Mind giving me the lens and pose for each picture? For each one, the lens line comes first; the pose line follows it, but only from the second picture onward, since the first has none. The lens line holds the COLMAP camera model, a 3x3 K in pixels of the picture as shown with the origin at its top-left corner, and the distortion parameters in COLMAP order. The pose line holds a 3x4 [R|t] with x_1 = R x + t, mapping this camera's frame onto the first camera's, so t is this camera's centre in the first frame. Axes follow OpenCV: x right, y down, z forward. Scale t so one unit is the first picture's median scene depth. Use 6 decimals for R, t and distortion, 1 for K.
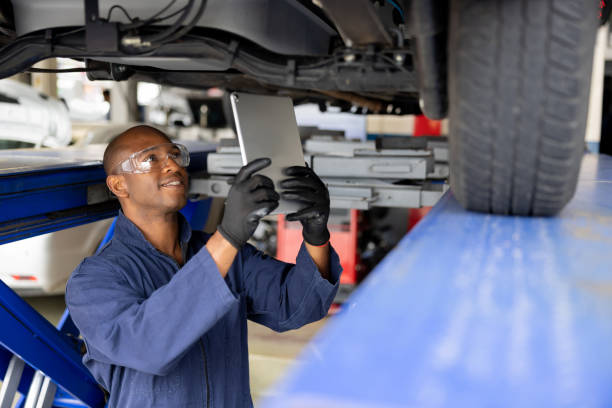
lens RADIAL K [[748.3, 0, 306.0], [0, 748.3, 204.0], [0, 0, 1]] dist [0.003411, -0.006372]
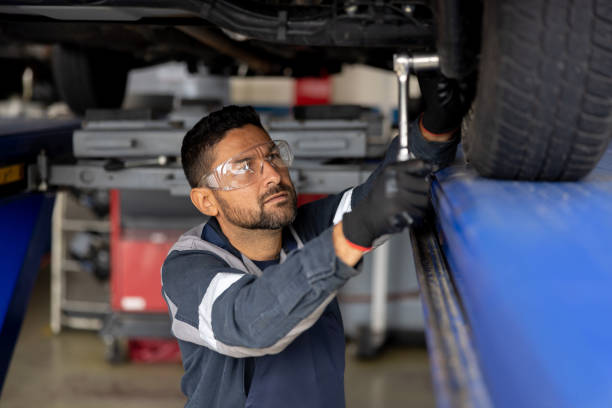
lens RADIAL K [[1116.8, 0, 306.0], [0, 1116.8, 204.0], [0, 0, 1]] dist [-0.011810, 0.141587]
pose [[0.979889, -0.031782, 0.196997, -0.254616], [0.033359, 0.999432, -0.004692, 0.037367], [-0.196736, 0.011169, 0.980393, -0.264915]]
